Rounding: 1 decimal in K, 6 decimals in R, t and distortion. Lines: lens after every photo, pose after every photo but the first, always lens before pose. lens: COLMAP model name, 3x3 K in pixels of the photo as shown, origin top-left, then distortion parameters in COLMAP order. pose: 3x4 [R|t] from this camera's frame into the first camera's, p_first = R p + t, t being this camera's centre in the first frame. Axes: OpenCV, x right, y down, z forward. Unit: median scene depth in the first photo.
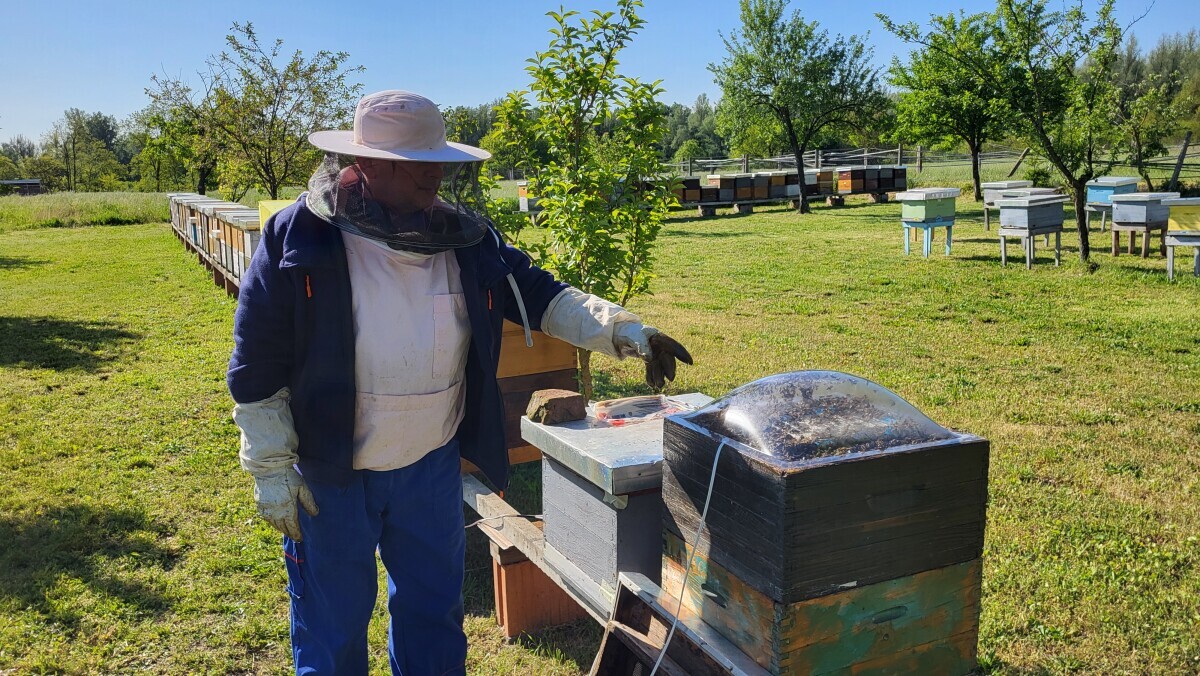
lens RADIAL K [[902.7, 0, 593.6], [0, 902.7, 331.2], [0, 0, 1]] dist [0.057376, -0.047879]
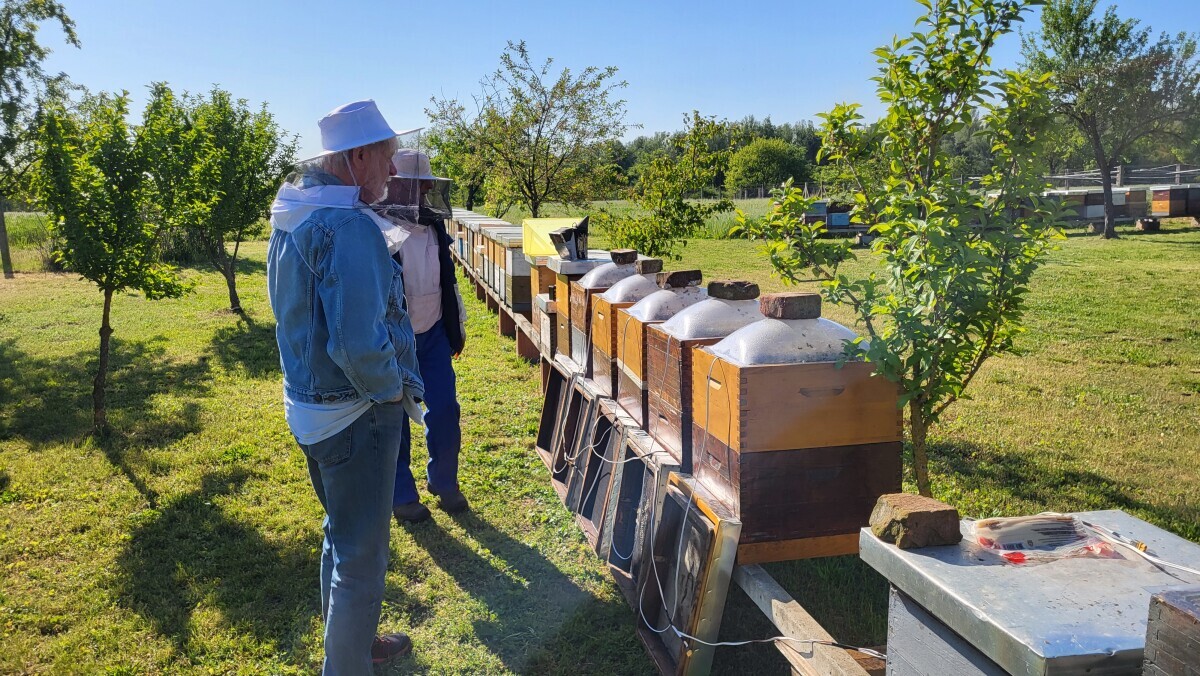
lens RADIAL K [[902.7, 0, 593.6], [0, 902.7, 331.2], [0, 0, 1]] dist [0.057376, -0.047879]
pose [[0.964681, 0.047650, -0.259076, -0.025468], [-0.052429, 0.998558, -0.011565, -0.010408], [0.258151, 0.024740, 0.965788, 0.057276]]
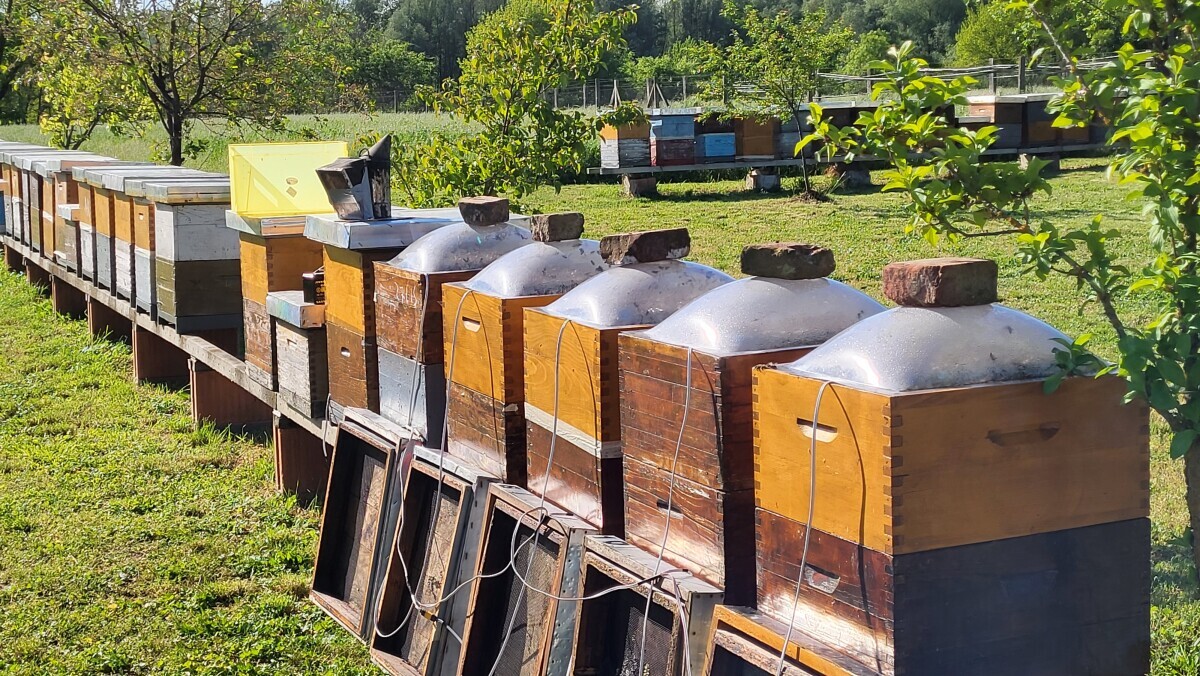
lens RADIAL K [[1748.7, 0, 600.0], [0, 1748.7, 338.0], [0, 0, 1]] dist [0.036988, 0.024059]
pose [[0.999165, 0.004470, -0.040618, -0.084004], [-0.005915, 0.999351, -0.035540, -0.004602], [0.040432, 0.035751, 0.998542, 0.045829]]
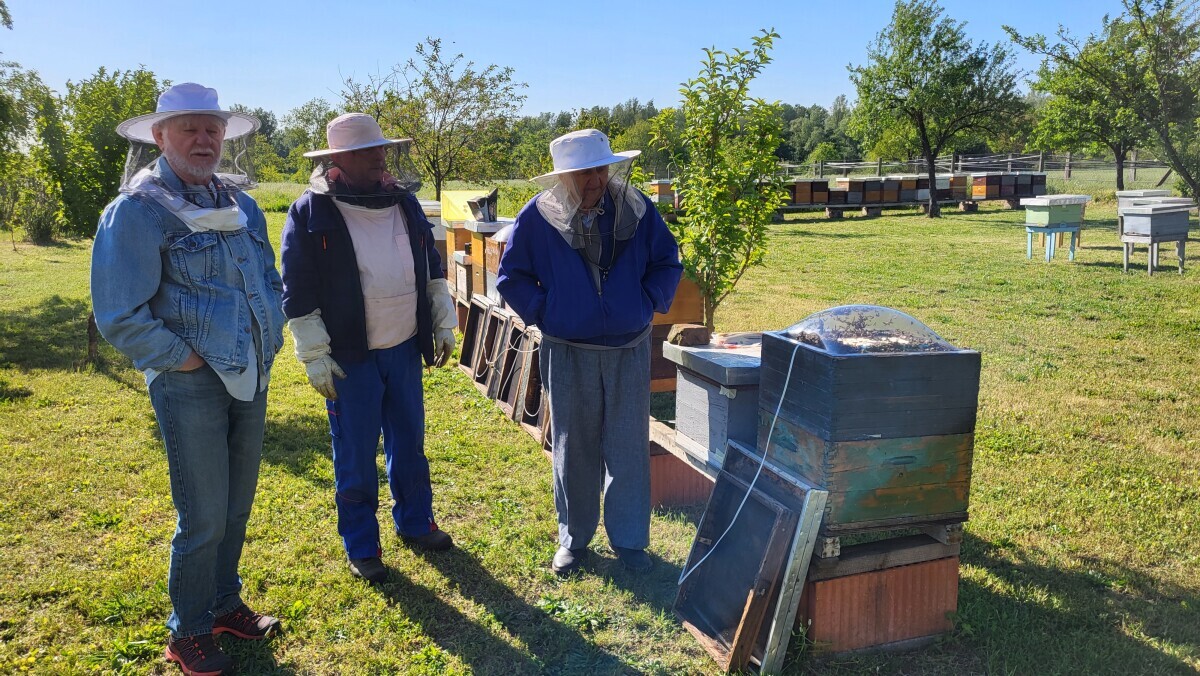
lens RADIAL K [[902.7, 0, 593.6], [0, 902.7, 331.2], [0, 0, 1]] dist [0.057376, -0.047879]
pose [[0.989917, 0.044683, -0.134419, 0.000225], [-0.044664, 0.998997, 0.003159, 0.018976], [0.134426, 0.002877, 0.990919, -0.101887]]
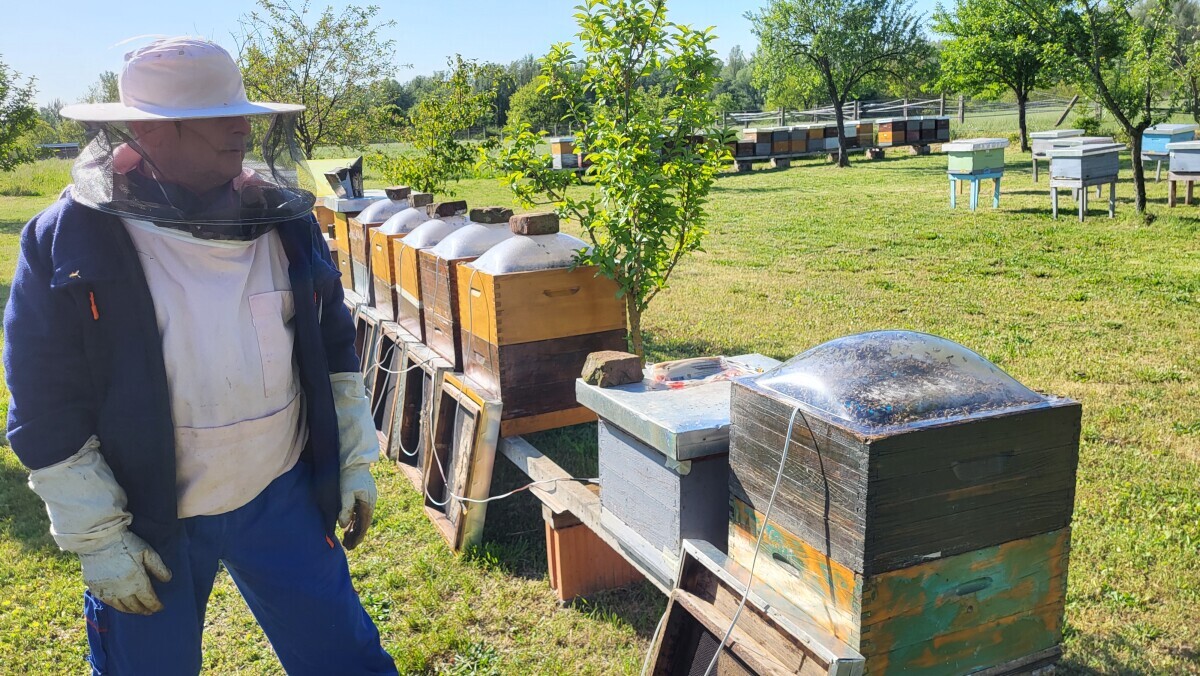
lens RADIAL K [[902.7, 0, 593.6], [0, 902.7, 331.2], [0, 0, 1]] dist [0.057376, -0.047879]
pose [[0.999345, -0.005979, -0.035681, -0.006372], [0.007622, 0.998908, 0.046102, -0.000413], [0.035366, -0.046343, 0.998299, 0.007821]]
